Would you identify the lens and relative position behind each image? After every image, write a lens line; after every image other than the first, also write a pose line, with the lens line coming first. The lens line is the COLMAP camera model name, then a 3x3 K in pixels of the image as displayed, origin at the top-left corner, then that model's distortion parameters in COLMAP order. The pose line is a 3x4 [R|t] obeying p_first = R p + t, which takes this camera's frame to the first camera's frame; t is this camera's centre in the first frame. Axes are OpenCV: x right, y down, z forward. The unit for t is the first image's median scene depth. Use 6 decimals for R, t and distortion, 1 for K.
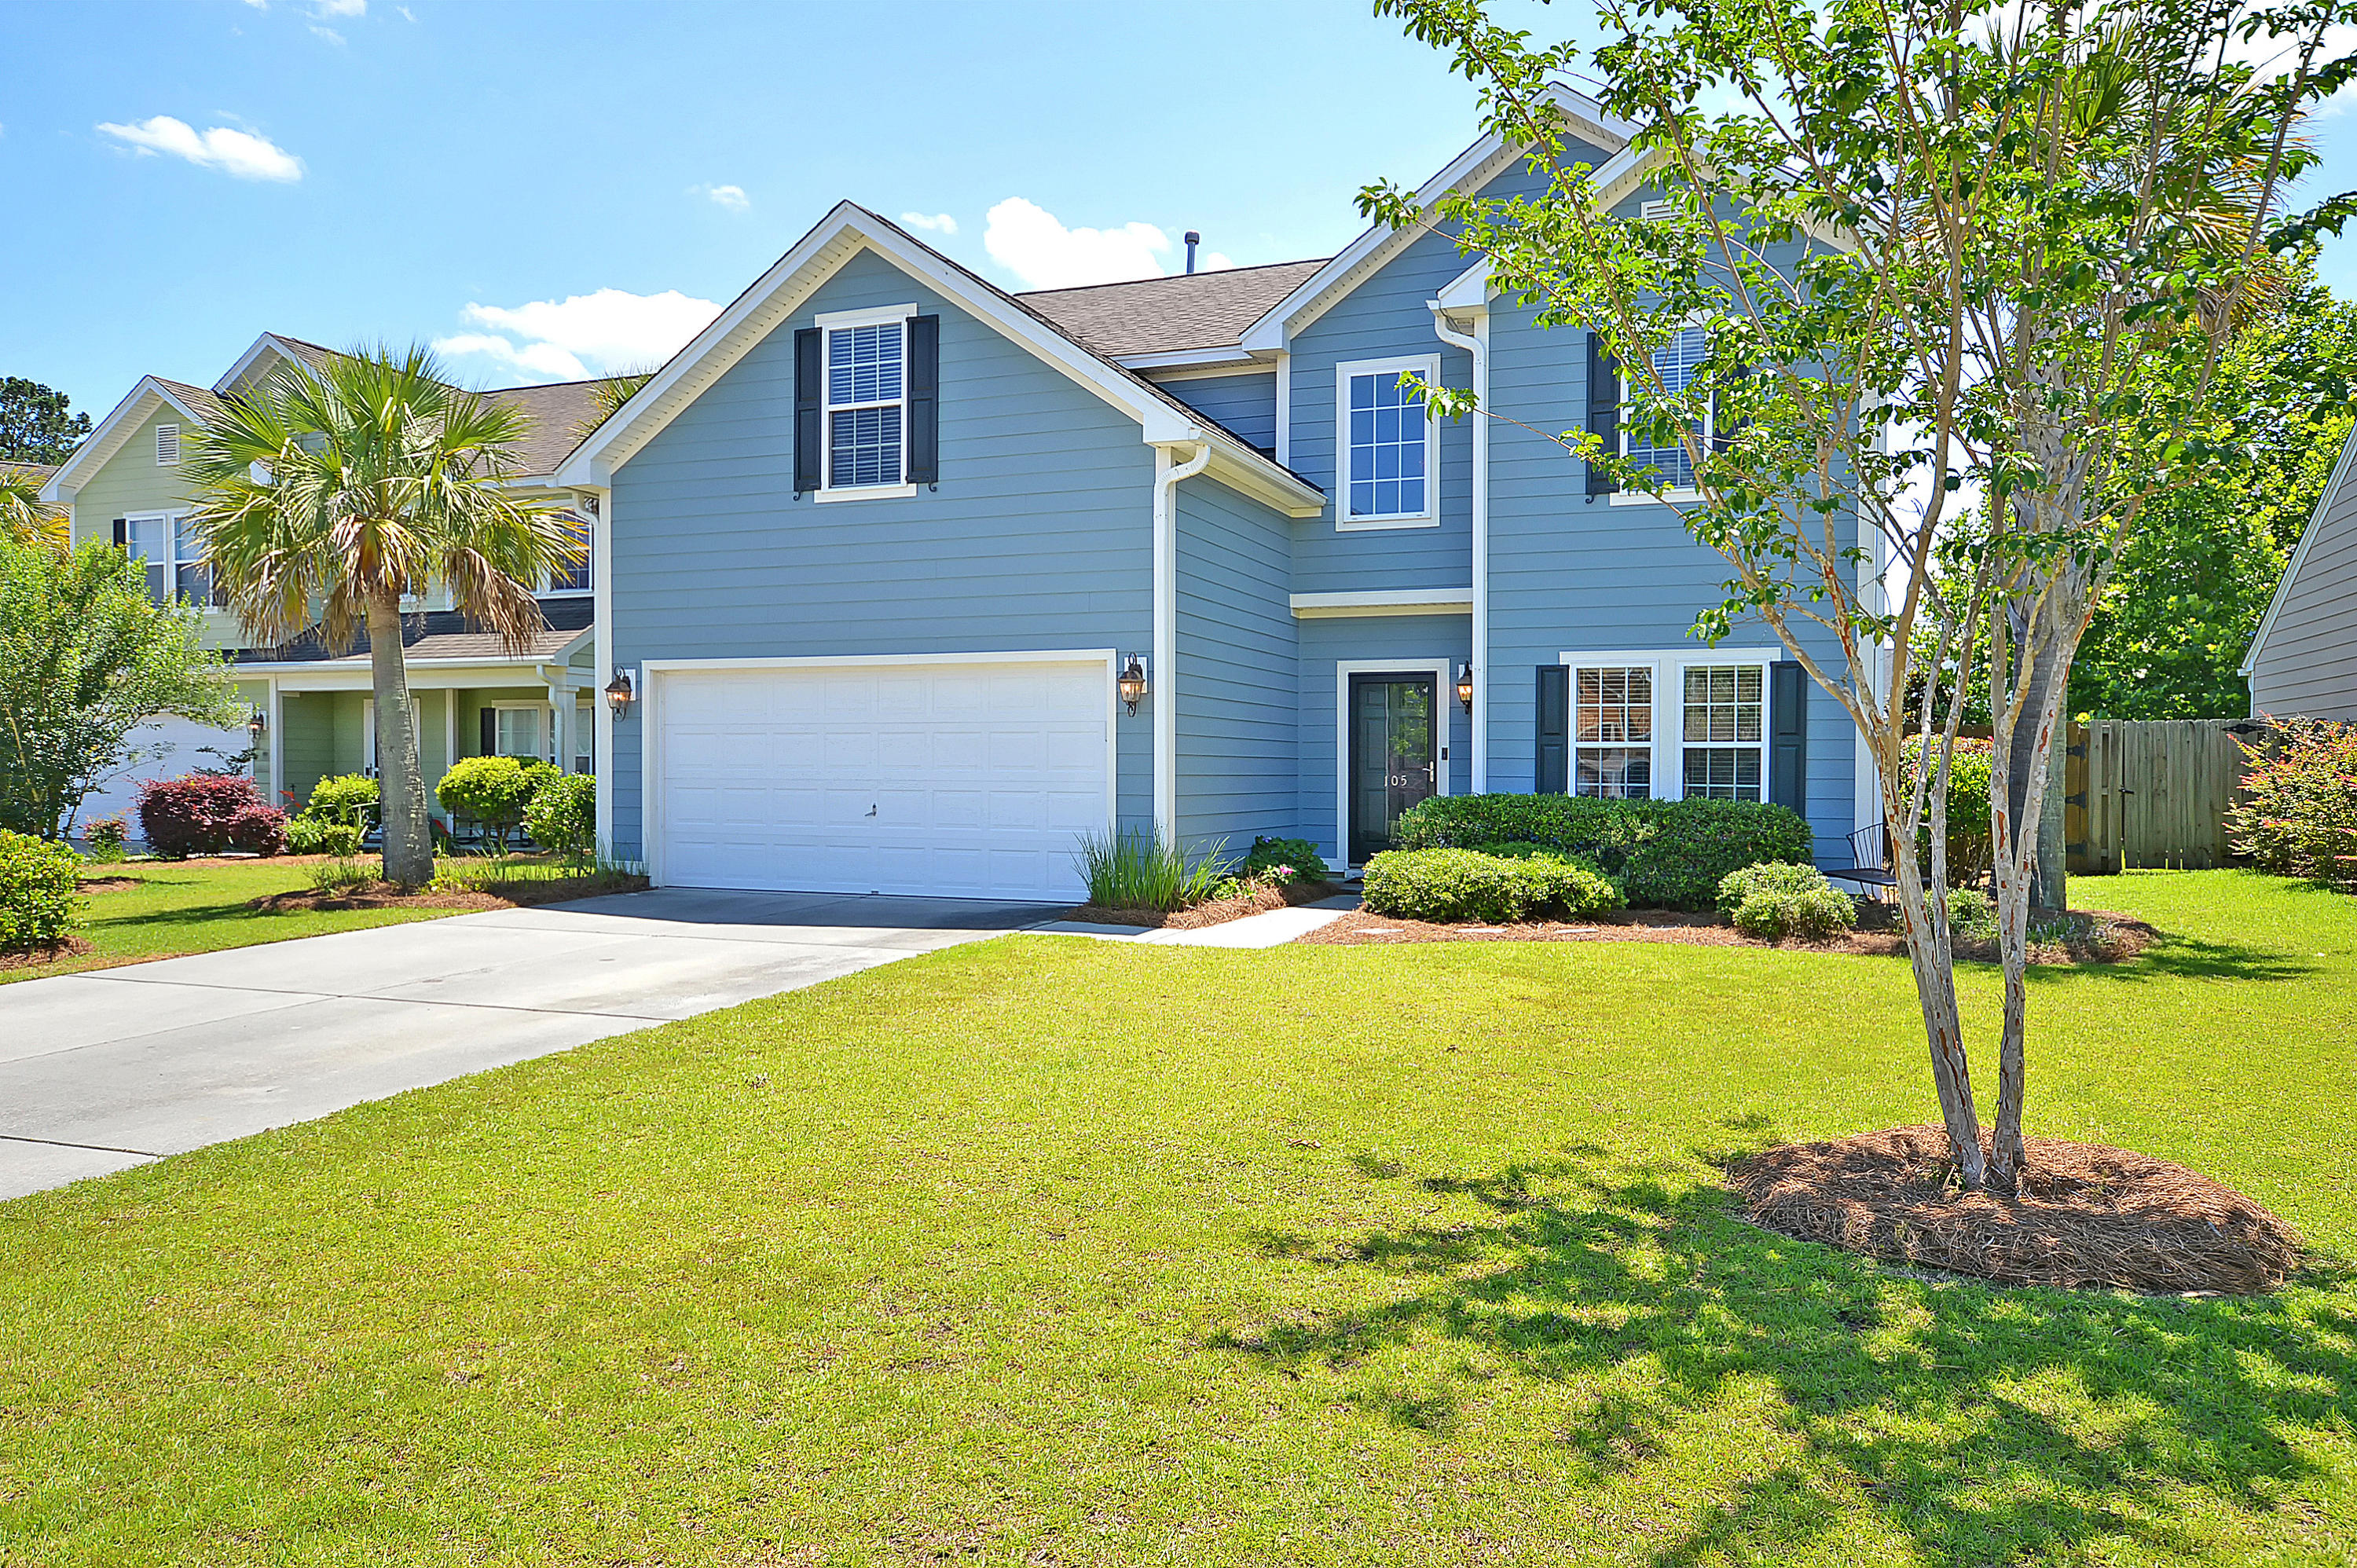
lens RADIAL K [[1643.1, 0, 1188.9], [0, 1643.1, 824.8], [0, 0, 1]] dist [0.023441, -0.002117]
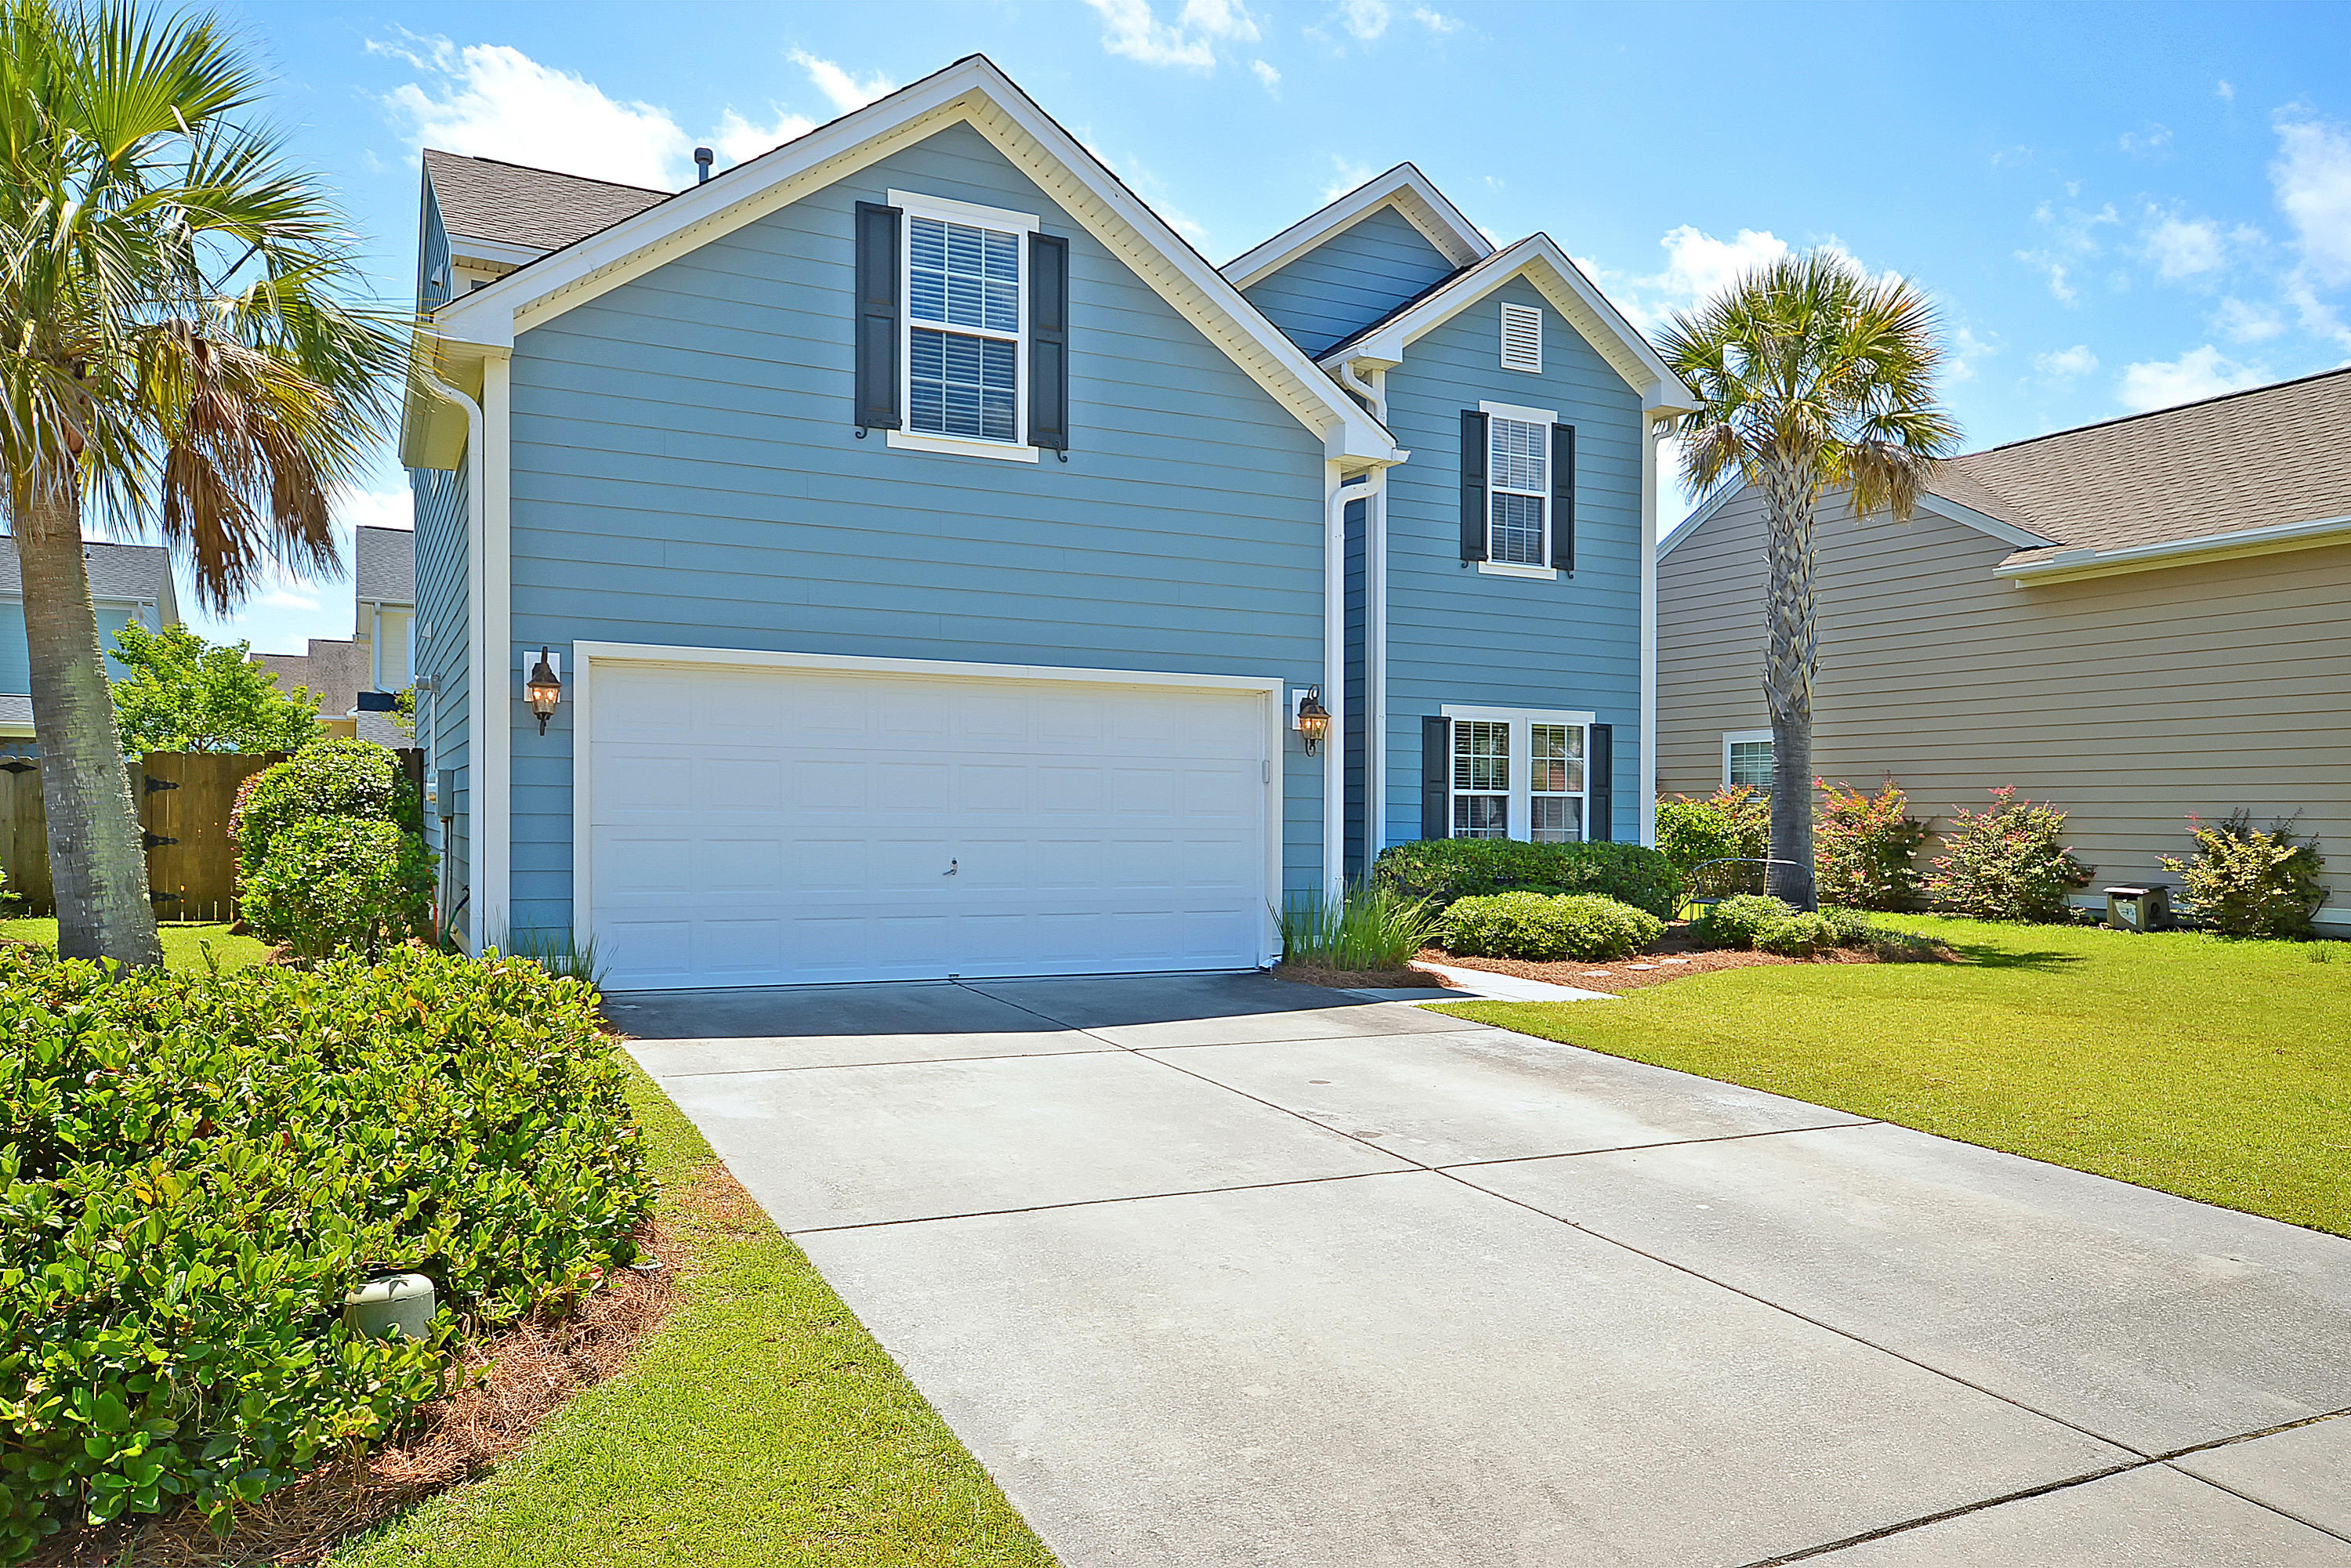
lens RADIAL K [[1677.8, 0, 1213.5], [0, 1677.8, 840.5], [0, 0, 1]] dist [0.031581, 0.003870]
pose [[0.658149, -0.009836, 0.752824, -0.699119], [0.018209, 0.999830, -0.002855, -0.016992], [-0.752668, 0.015587, 0.658216, 0.408056]]
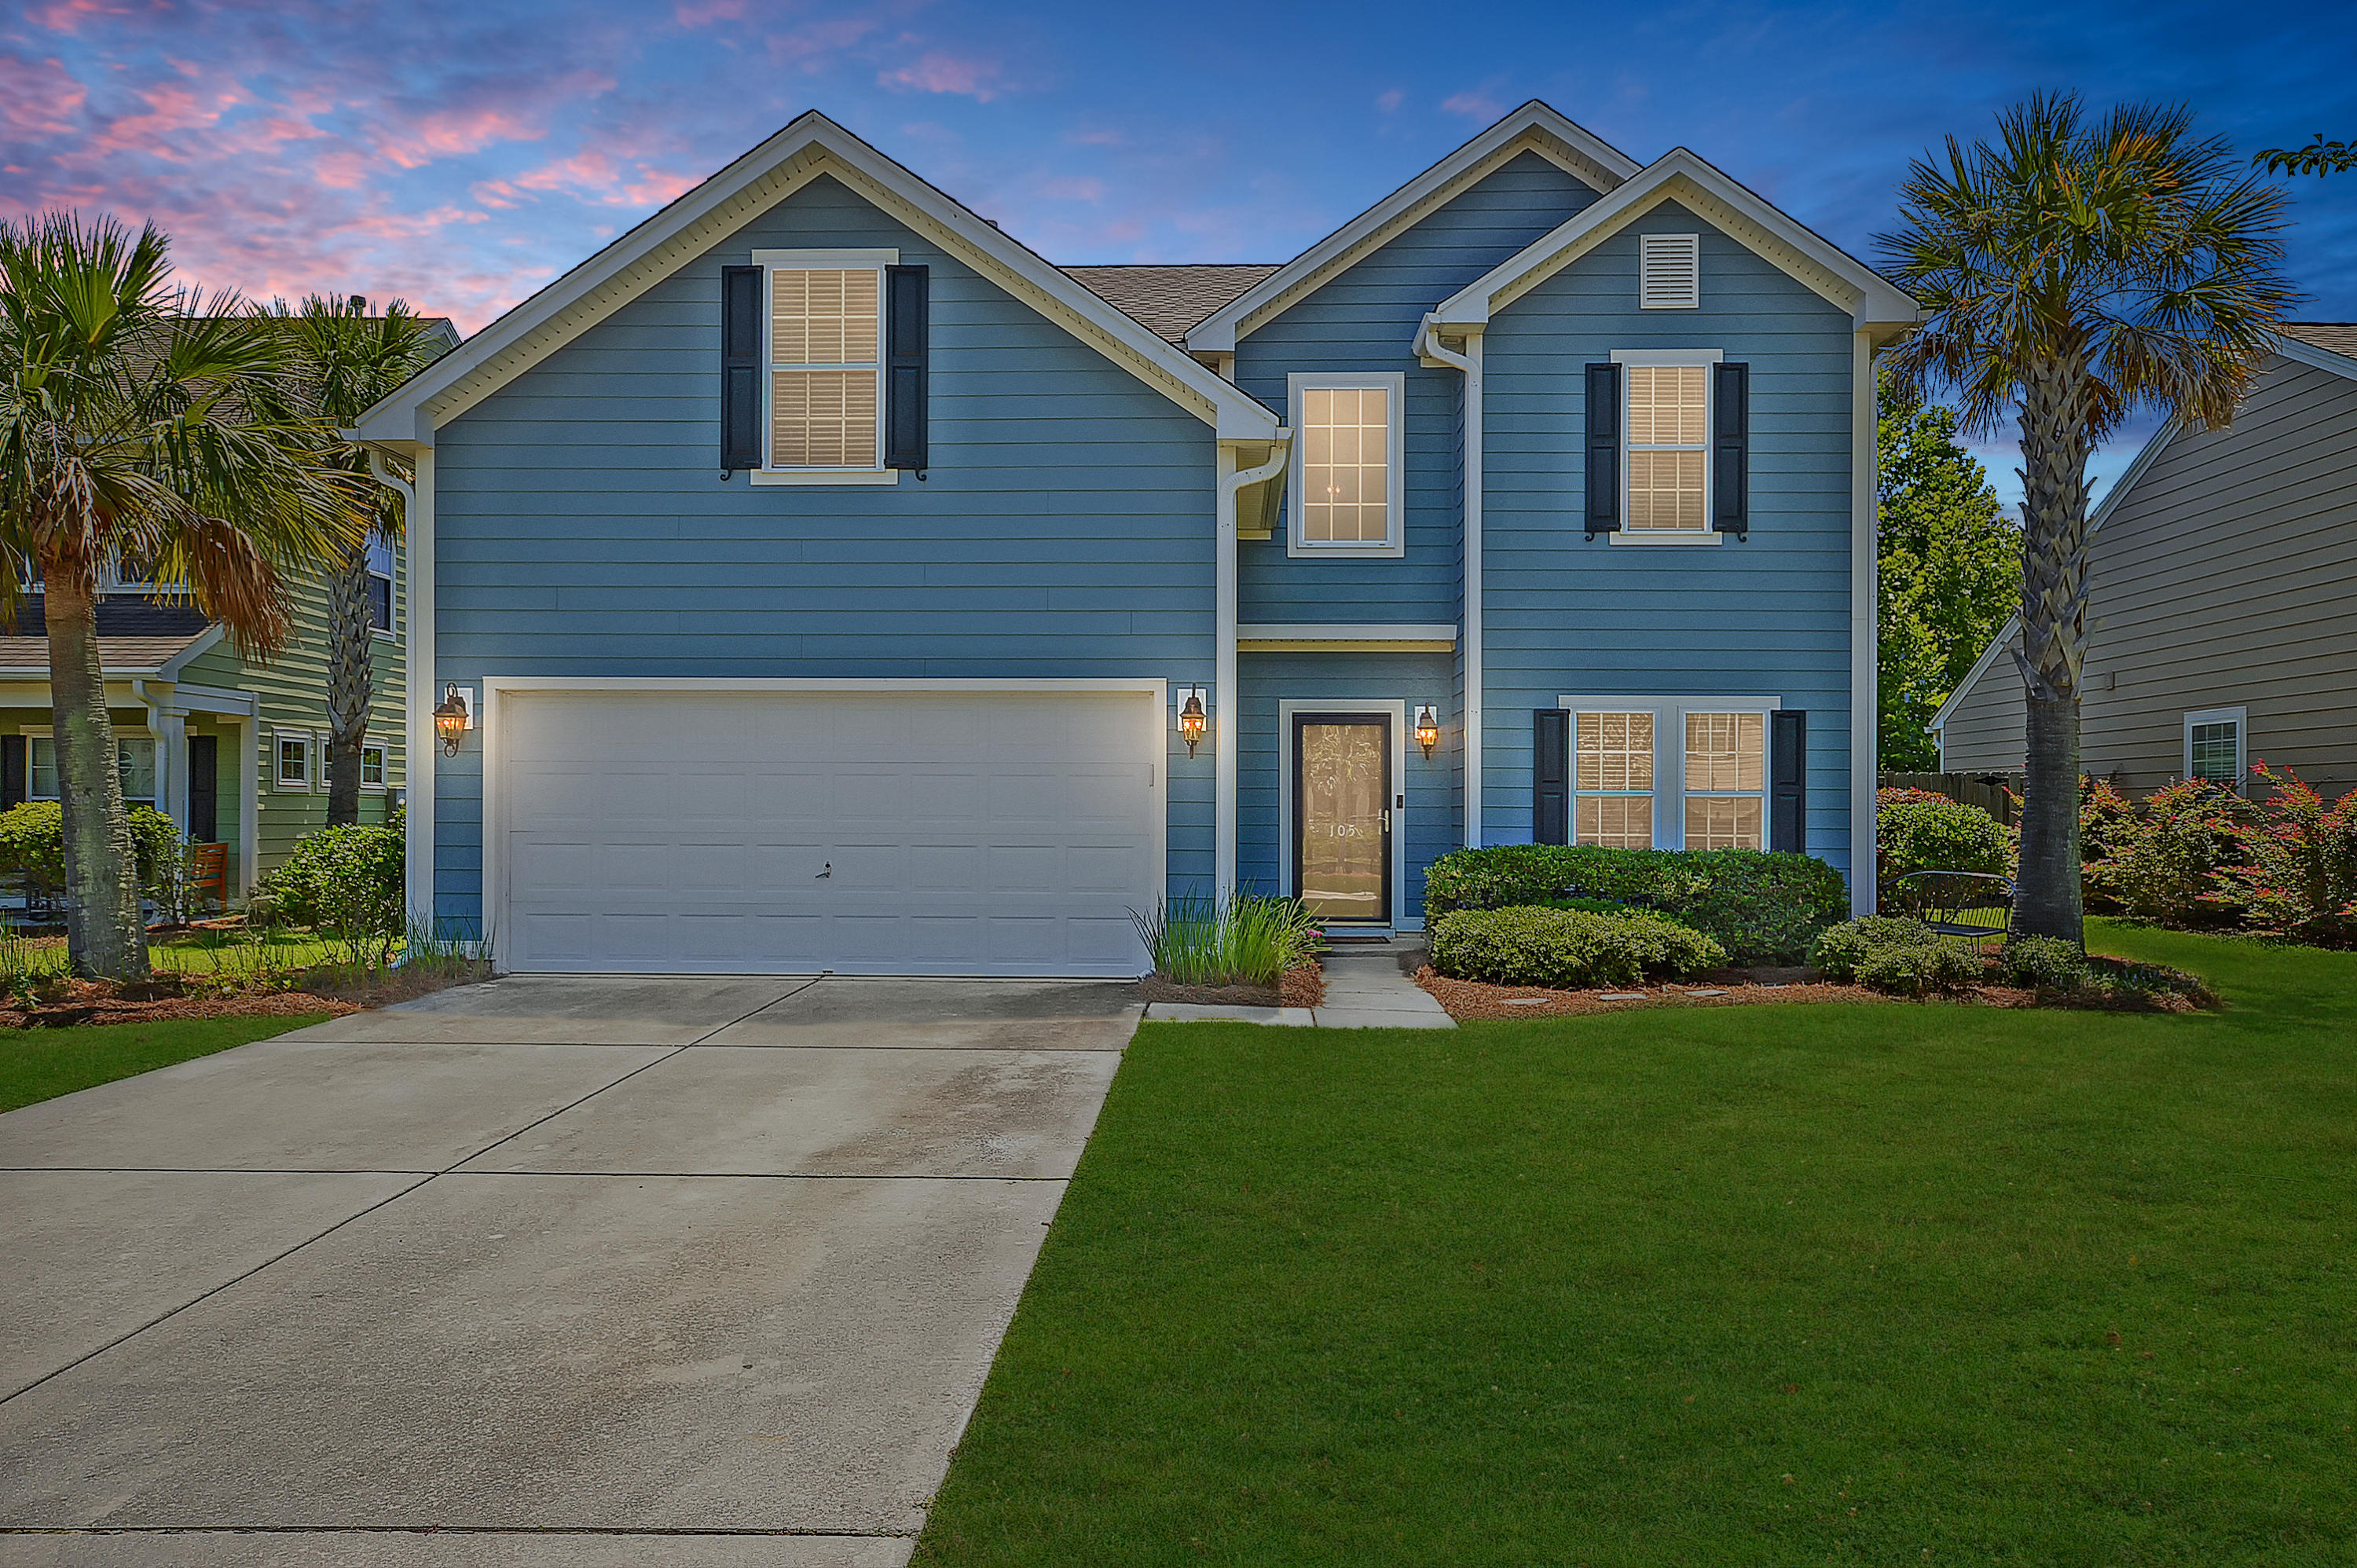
lens RADIAL K [[1643.1, 0, 1188.9], [0, 1643.1, 824.8], [0, 0, 1]] dist [0.023441, -0.002117]
pose [[0.940885, -0.002428, 0.338718, -0.300423], [0.011468, 0.999629, -0.024688, -0.009451], [-0.338532, 0.027113, 0.940564, 0.186407]]
